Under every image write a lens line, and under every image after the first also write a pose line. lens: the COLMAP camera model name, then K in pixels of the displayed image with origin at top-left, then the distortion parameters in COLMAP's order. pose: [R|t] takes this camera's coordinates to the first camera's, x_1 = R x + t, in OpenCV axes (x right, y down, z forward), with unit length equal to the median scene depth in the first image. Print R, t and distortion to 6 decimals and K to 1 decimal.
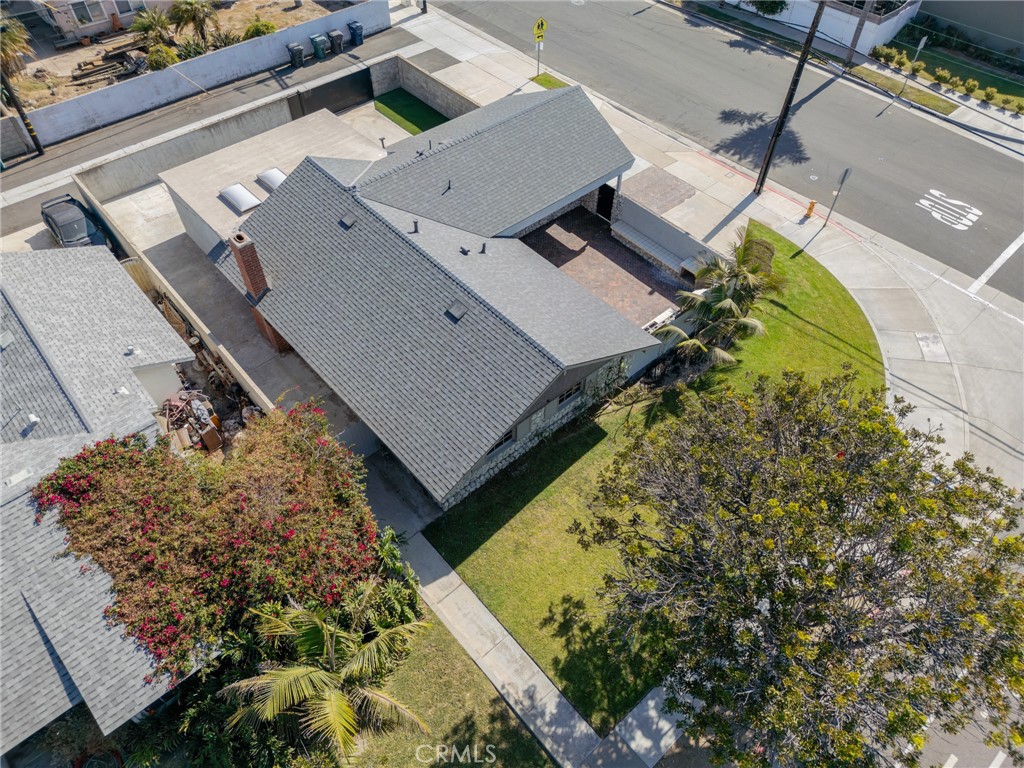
lens RADIAL K [[715.4, 0, 516.4], [0, 715.4, 384.4], [0, 0, 1]] dist [0.067994, -0.057442]
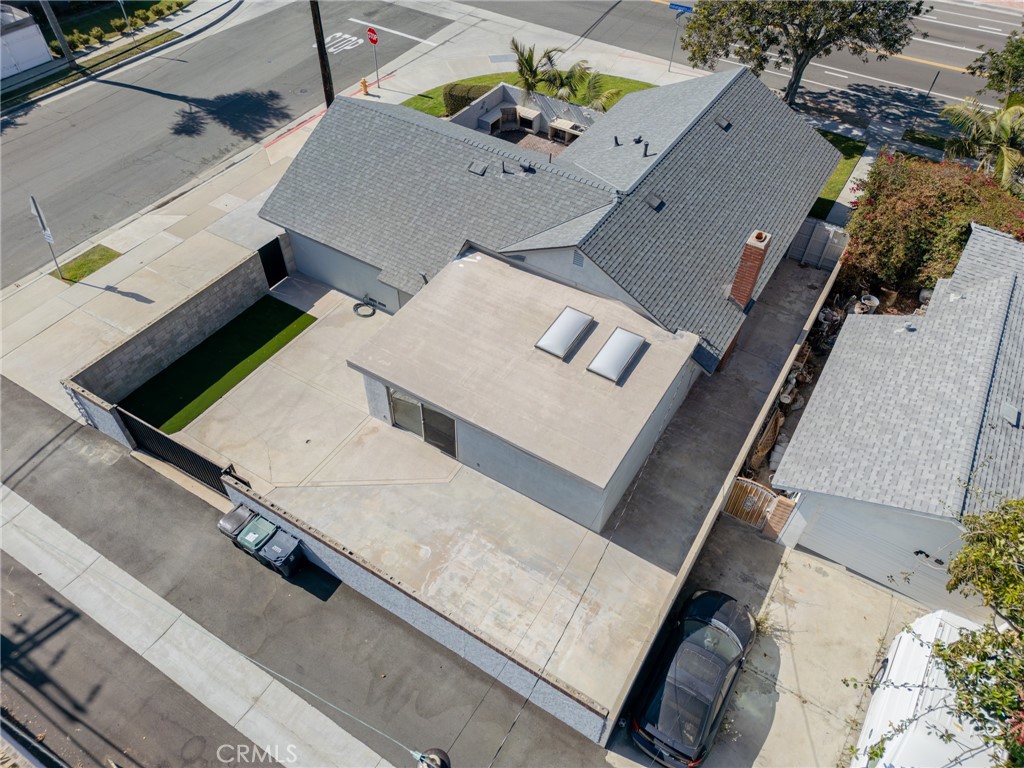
lens RADIAL K [[715.4, 0, 486.8], [0, 715.4, 383.7], [0, 0, 1]] dist [0.067994, -0.057442]
pose [[-0.274888, -0.709968, 0.648369, -0.647377], [0.718477, 0.296441, 0.629217, -0.617124], [-0.638927, 0.638802, 0.428608, 0.625123]]
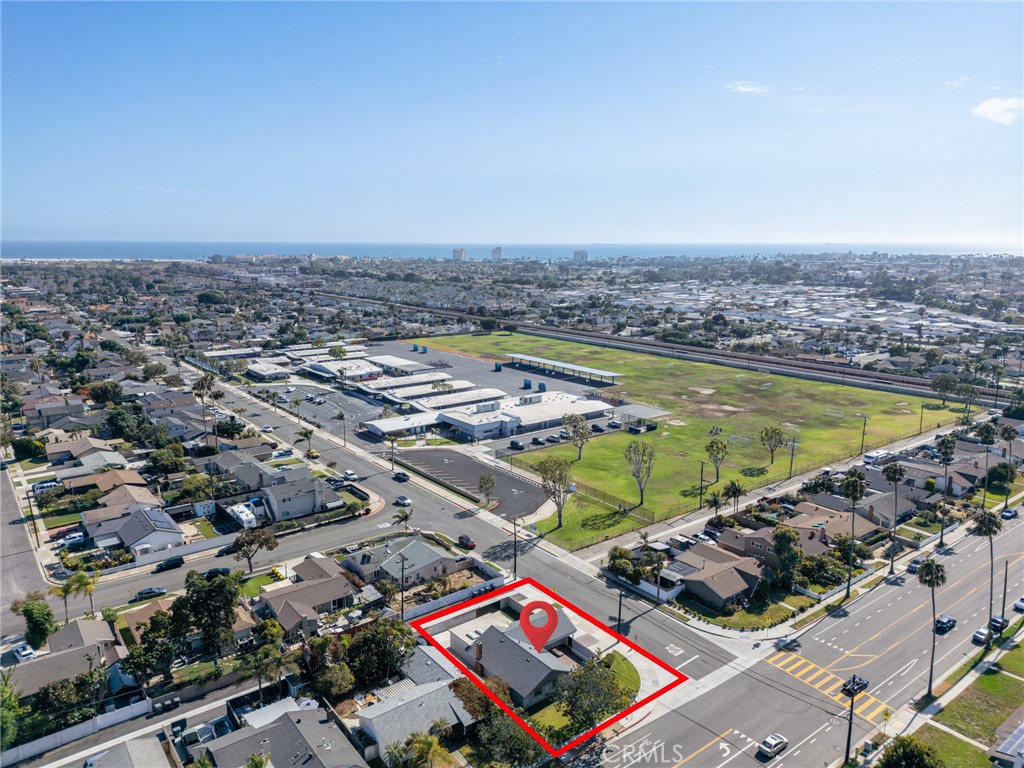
lens RADIAL K [[715.4, 0, 514.8], [0, 715.4, 387.3], [0, 0, 1]] dist [0.067994, -0.057442]
pose [[0.997793, 0.013176, -0.065082, 0.061400], [-0.050412, 0.788245, -0.613293, 0.814525], [0.043220, 0.615220, 0.787170, -2.204883]]
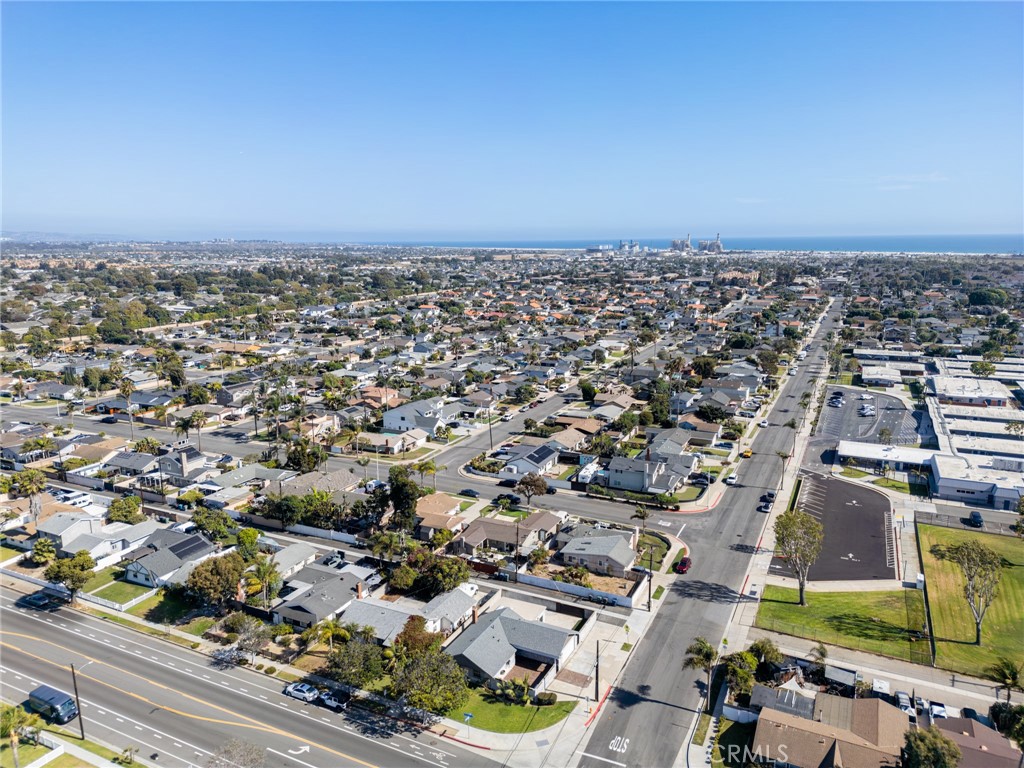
lens RADIAL K [[715.4, 0, 512.6], [0, 715.4, 386.3], [0, 0, 1]] dist [0.067994, -0.057442]
pose [[0.374044, 0.183060, -0.909165, 2.451825], [-0.698756, 0.700200, -0.146493, -0.464551], [0.609780, 0.690079, 0.389820, -1.108972]]
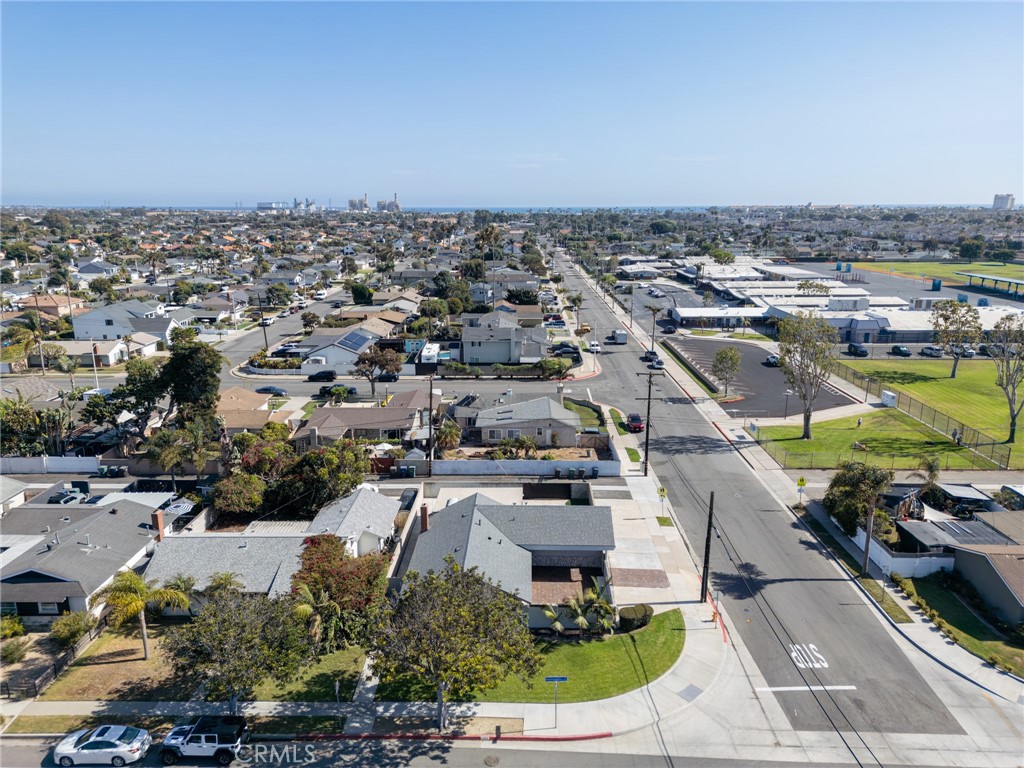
lens RADIAL K [[715.4, 0, 511.9], [0, 715.4, 387.7], [0, 0, 1]] dist [0.067994, -0.057442]
pose [[0.735158, 0.162101, -0.658230, 0.956037], [-0.512251, 0.768814, -0.382784, 0.192325], [0.444007, 0.618585, 0.648236, -0.504207]]
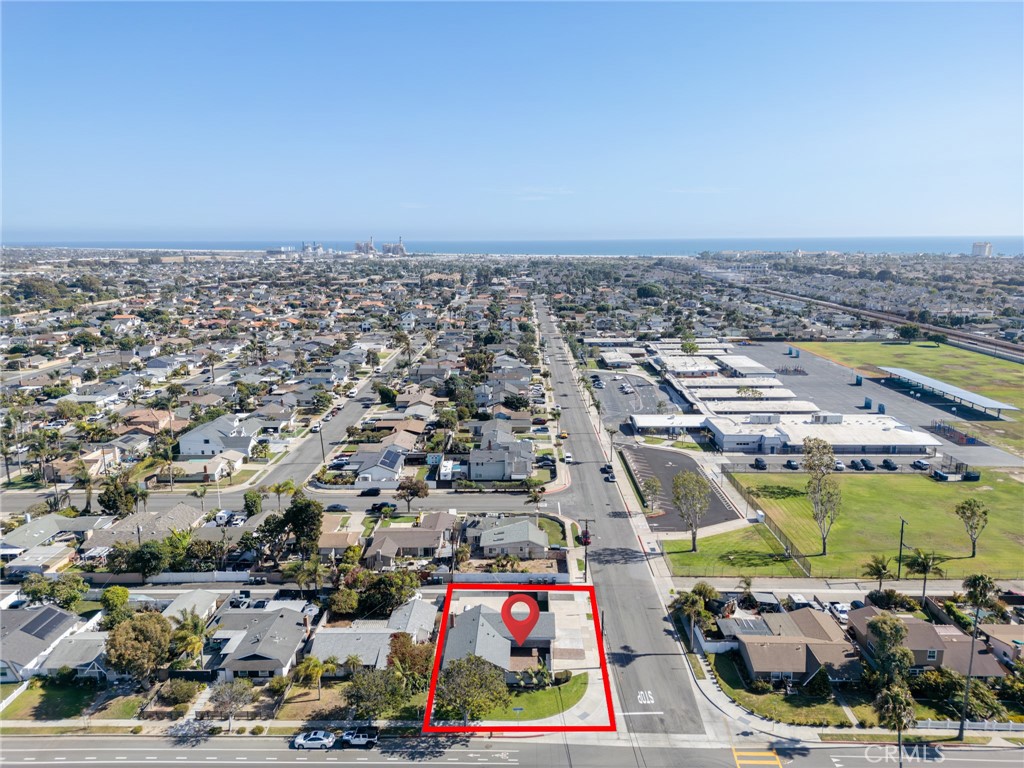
lens RADIAL K [[715.4, 0, 512.9], [0, 715.4, 387.4], [0, 0, 1]] dist [0.067994, -0.057442]
pose [[0.734936, 0.132578, -0.665051, 1.845591], [-0.510980, 0.753021, -0.414559, 0.282761], [0.445836, 0.644502, 0.621167, -1.743826]]
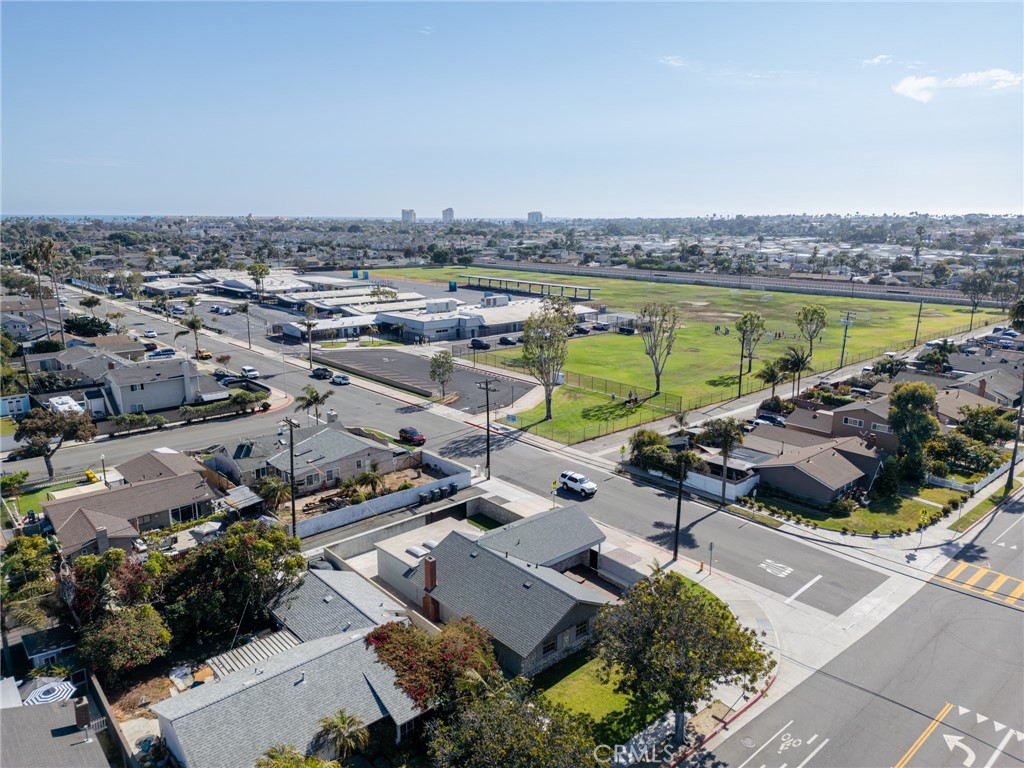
lens RADIAL K [[715.4, 0, 514.1], [0, 715.4, 382.8], [0, 0, 1]] dist [0.067994, -0.057442]
pose [[0.999998, -0.000793, -0.001793, -0.076453], [-0.000426, 0.804865, -0.593458, 0.452639], [0.001914, 0.593458, 0.804863, -0.743275]]
